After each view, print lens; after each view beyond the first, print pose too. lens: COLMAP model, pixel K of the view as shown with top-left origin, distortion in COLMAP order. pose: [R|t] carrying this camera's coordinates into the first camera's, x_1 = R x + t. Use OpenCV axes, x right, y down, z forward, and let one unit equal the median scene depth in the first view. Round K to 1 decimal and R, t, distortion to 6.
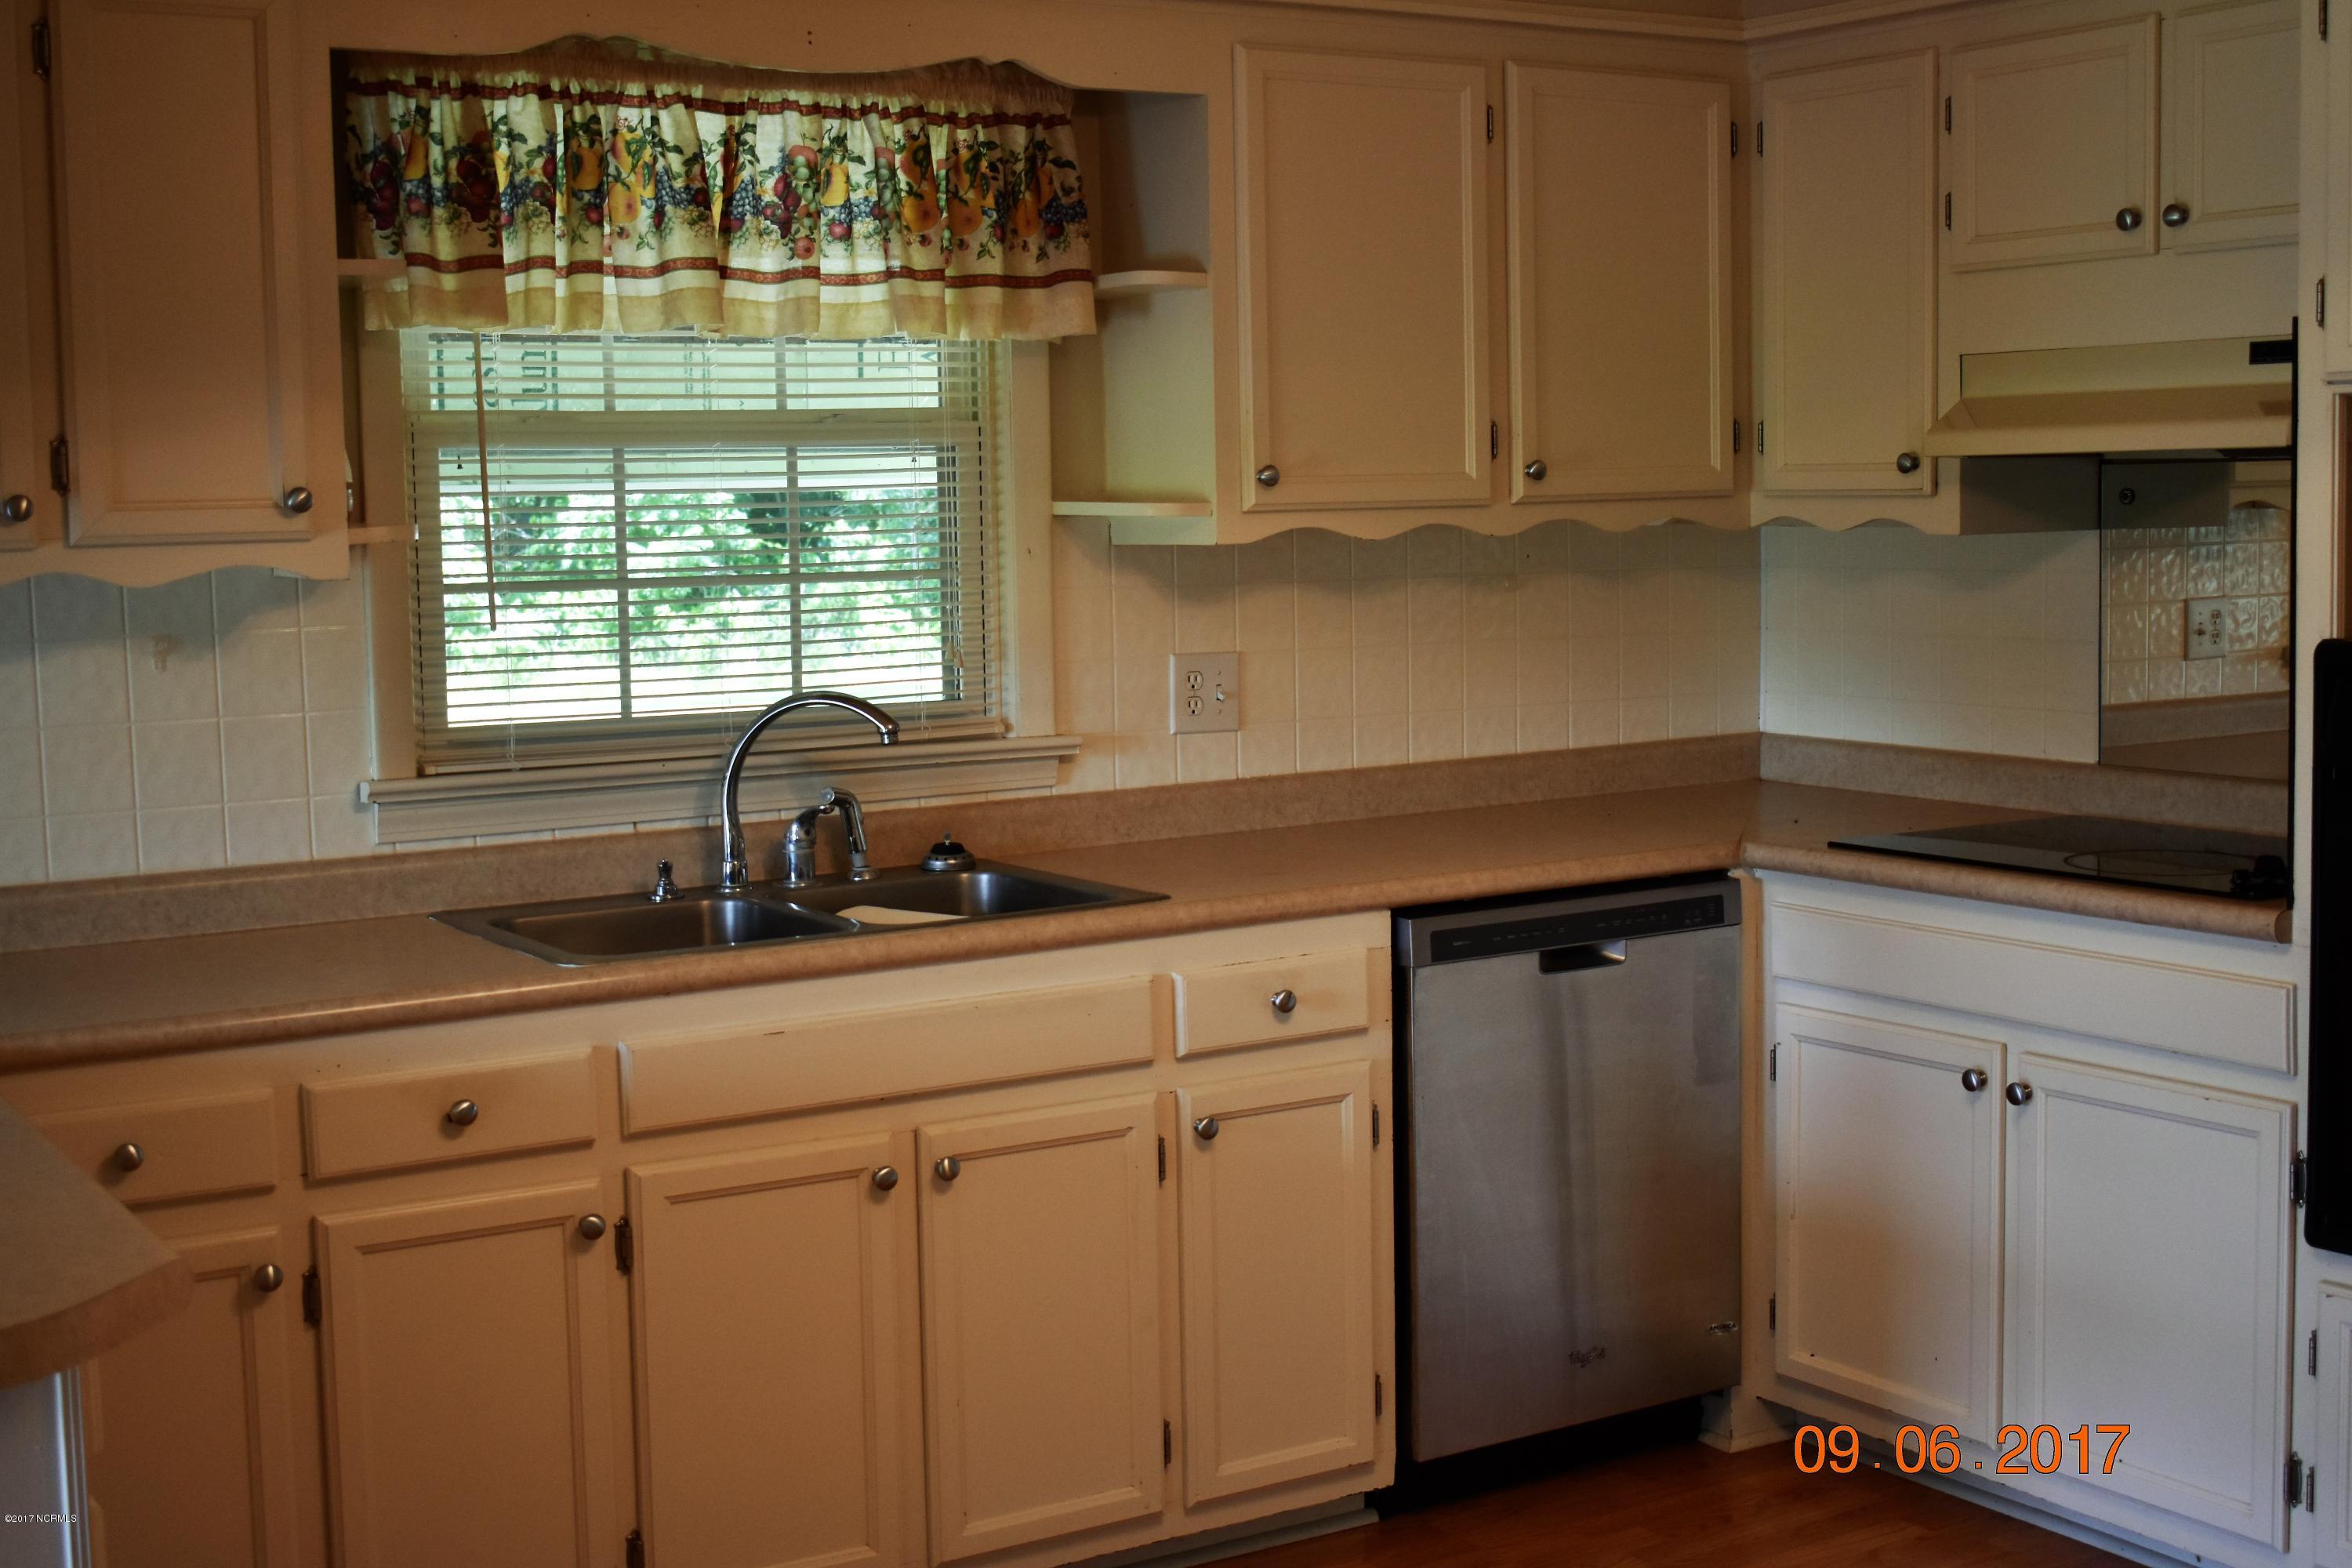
lens RADIAL K [[2917.1, 0, 1176.8], [0, 2917.1, 776.9], [0, 0, 1]] dist [-0.047012, 0.000000]
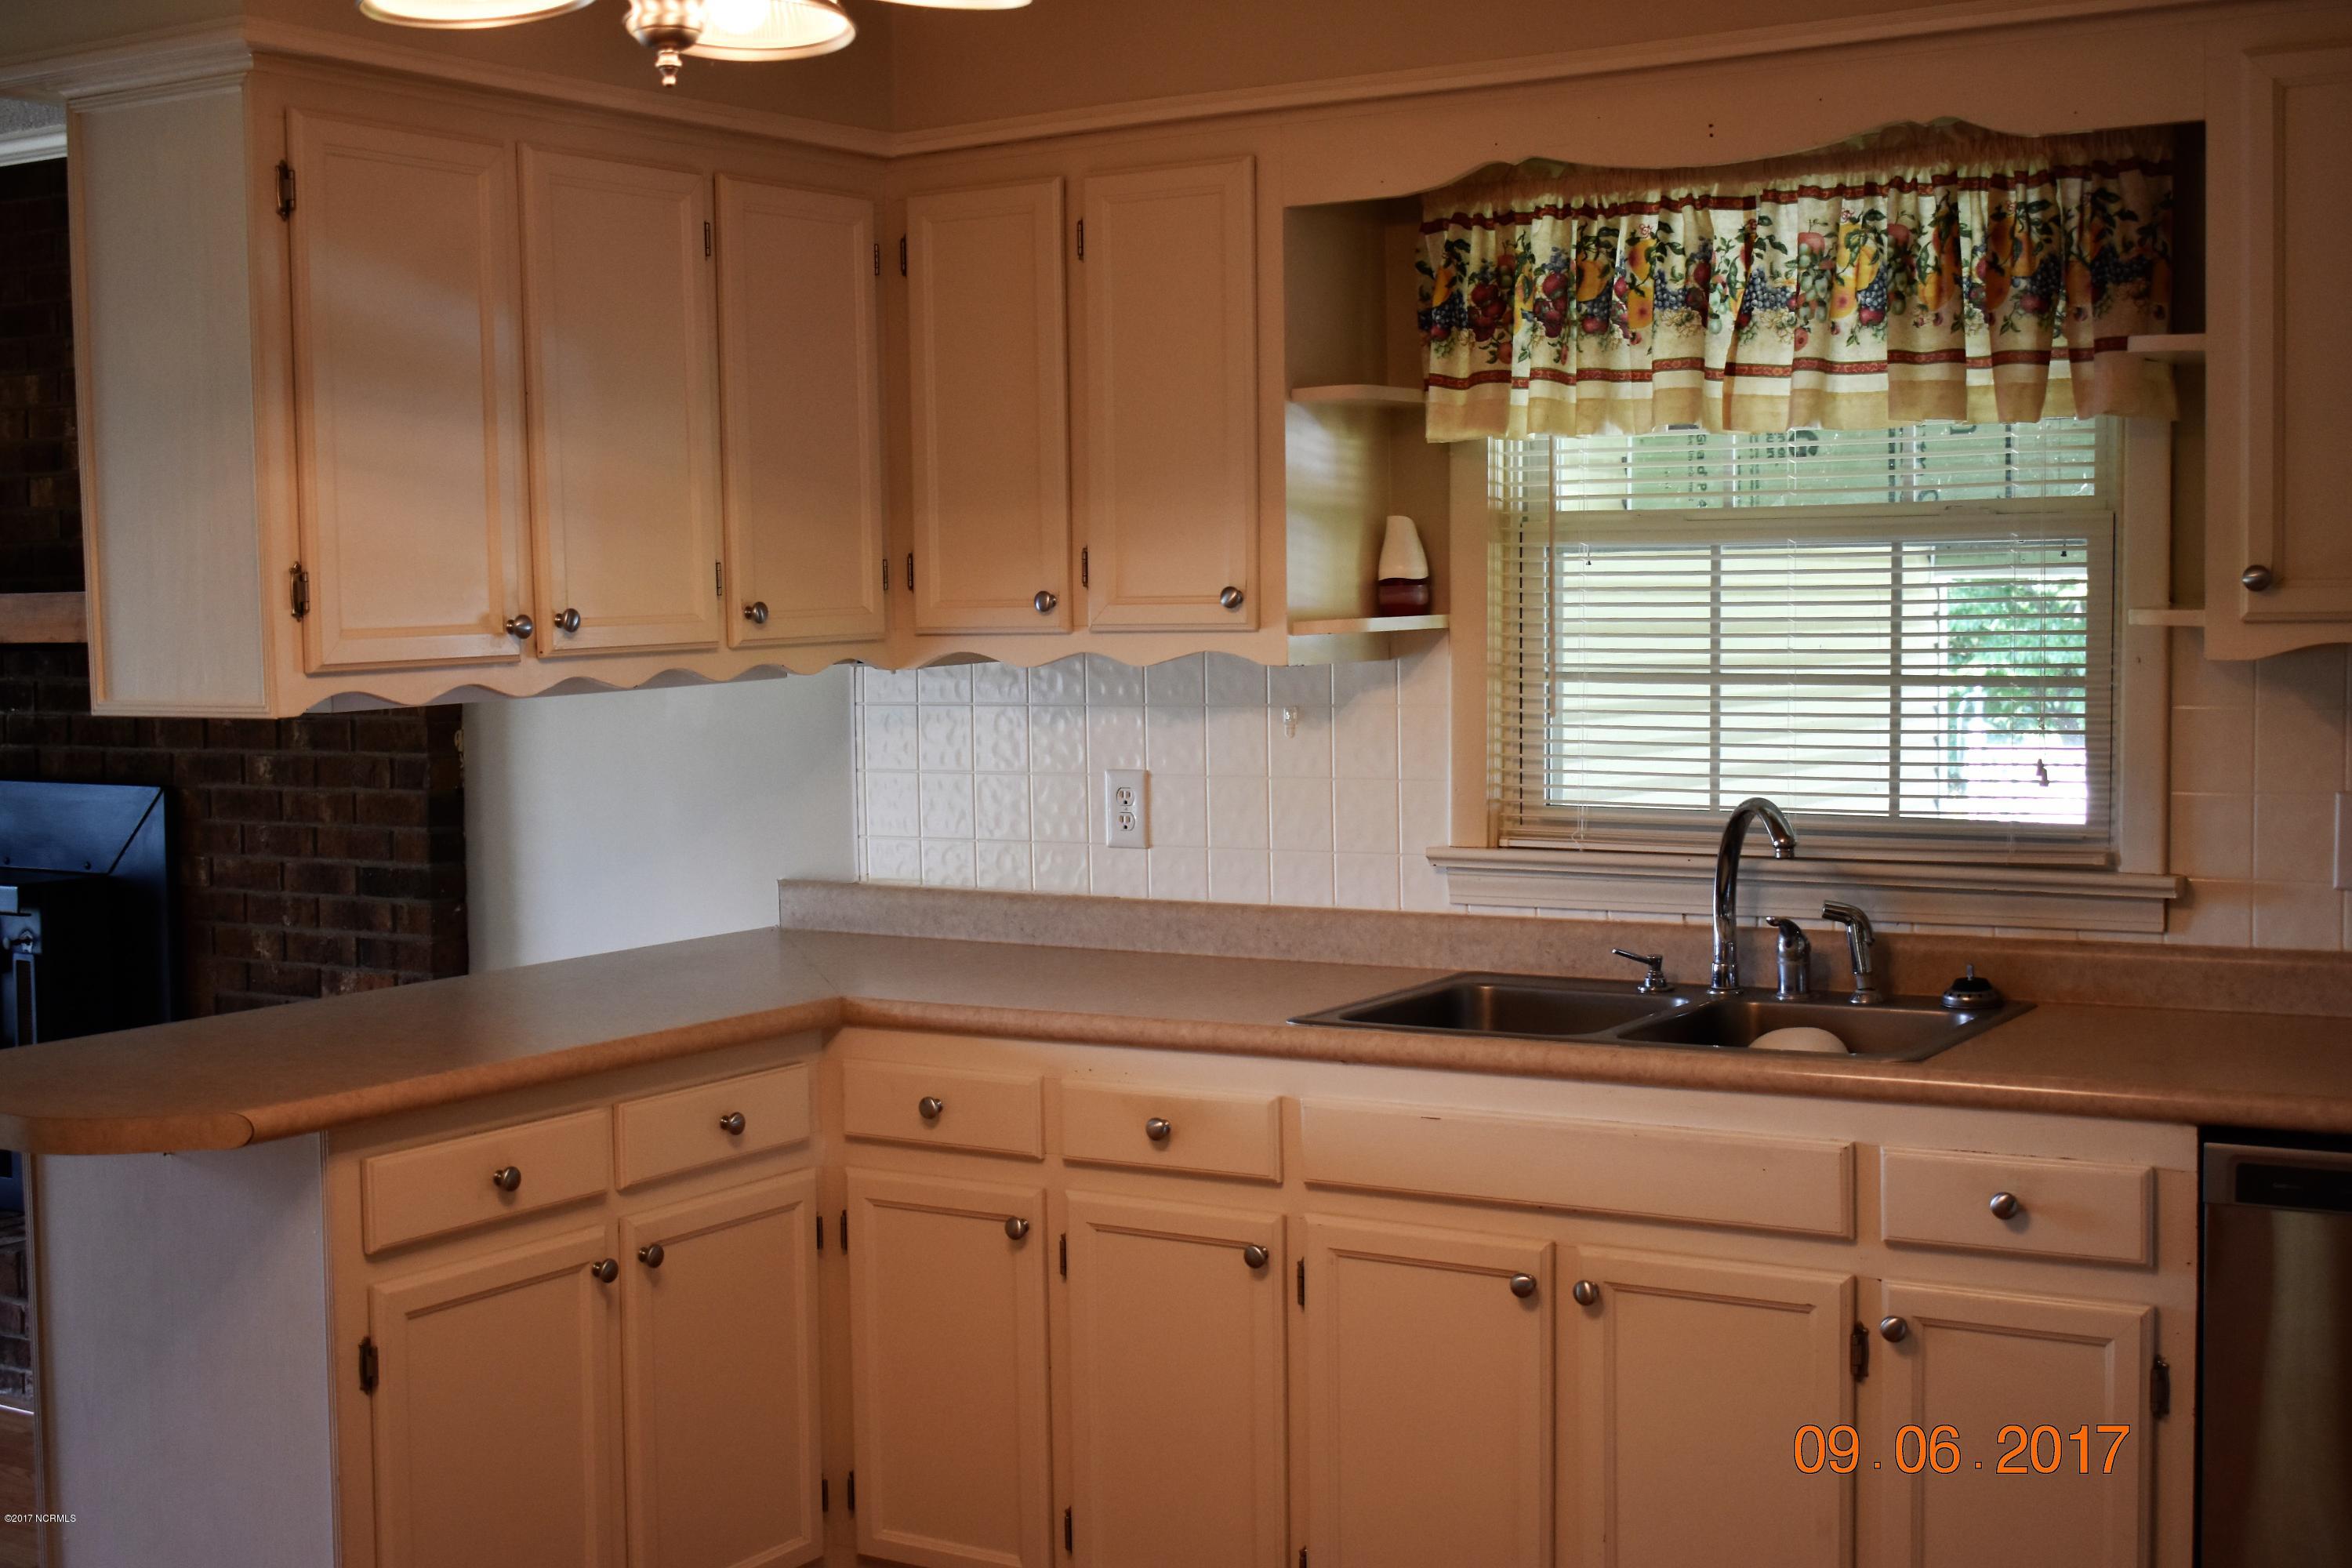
lens RADIAL K [[2917.1, 0, 1169.7], [0, 2917.1, 772.7], [0, 0, 1]] dist [-0.047012, 0.000000]
pose [[0.454546, 0.068105, -0.888116, 0.624245], [-0.081679, 0.996059, 0.034578, -0.053438], [0.886970, 0.056823, 0.458318, 0.371451]]
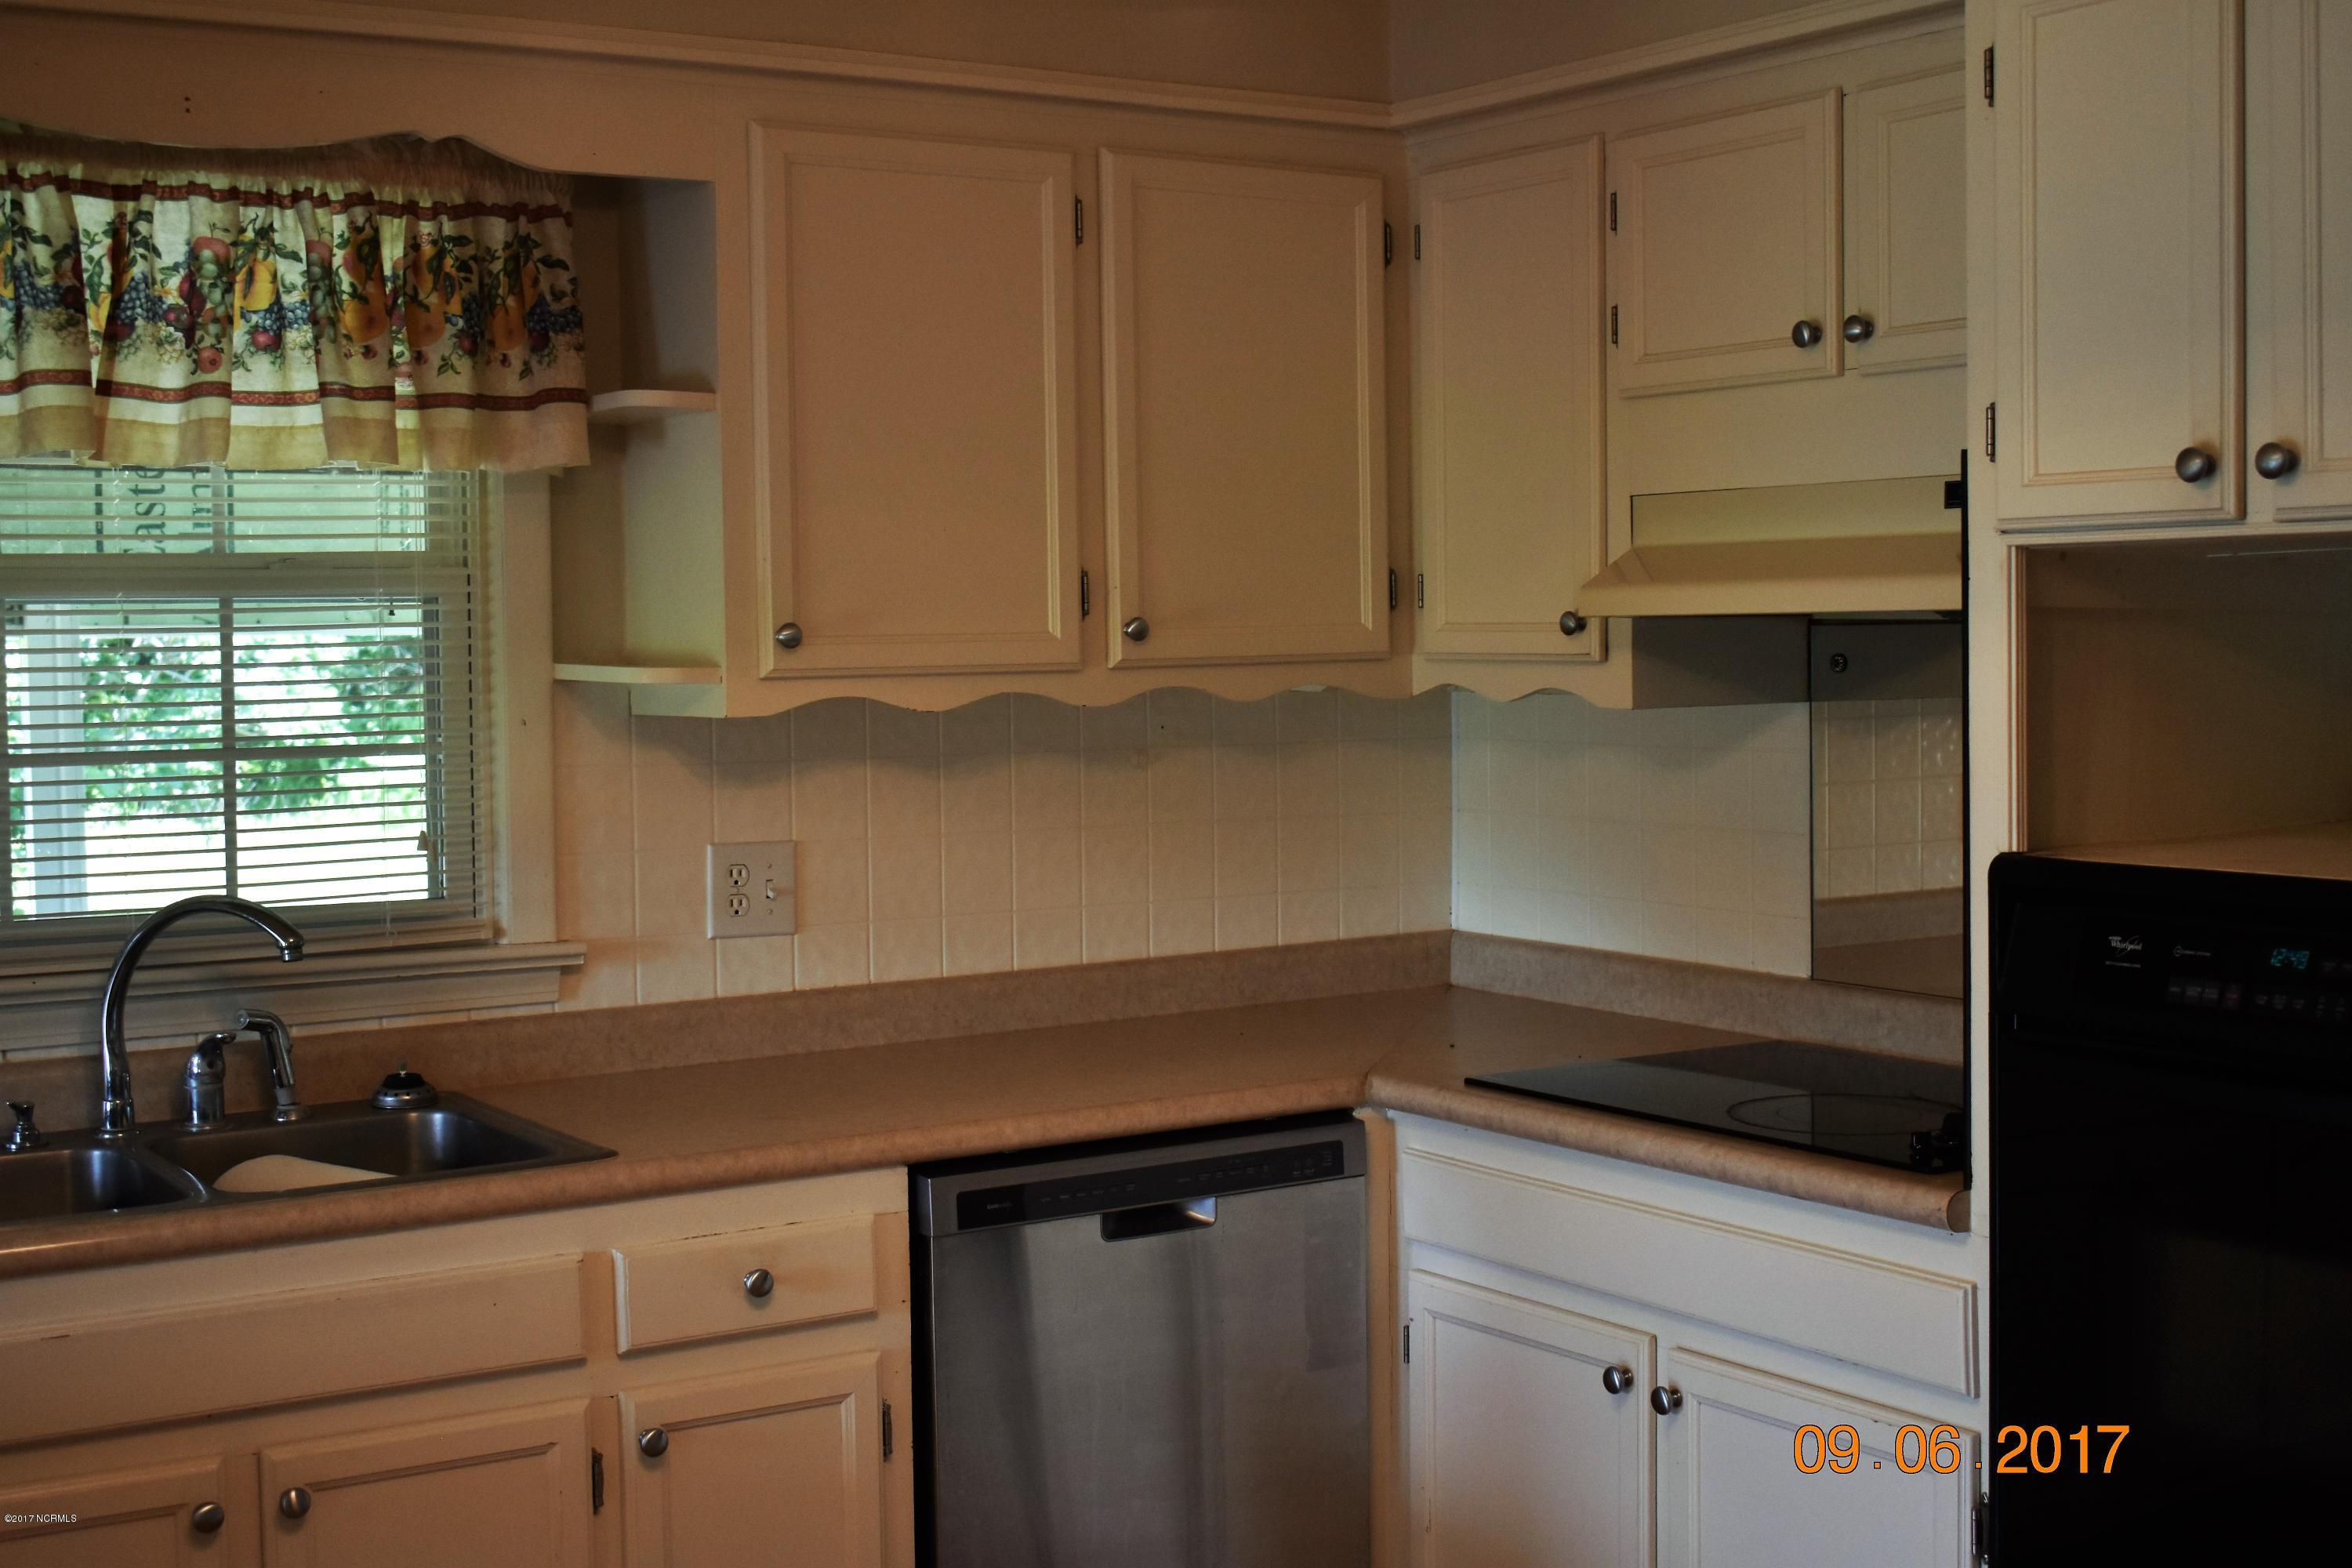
lens RADIAL K [[2917.1, 0, 1171.6], [0, 2917.1, 772.9], [0, 0, 1]] dist [-0.047012, 0.000000]
pose [[0.999872, 0.005669, 0.014959, 0.130922], [-0.004944, 0.998831, -0.048079, -0.025000], [-0.015214, 0.047998, 0.998732, 0.171172]]
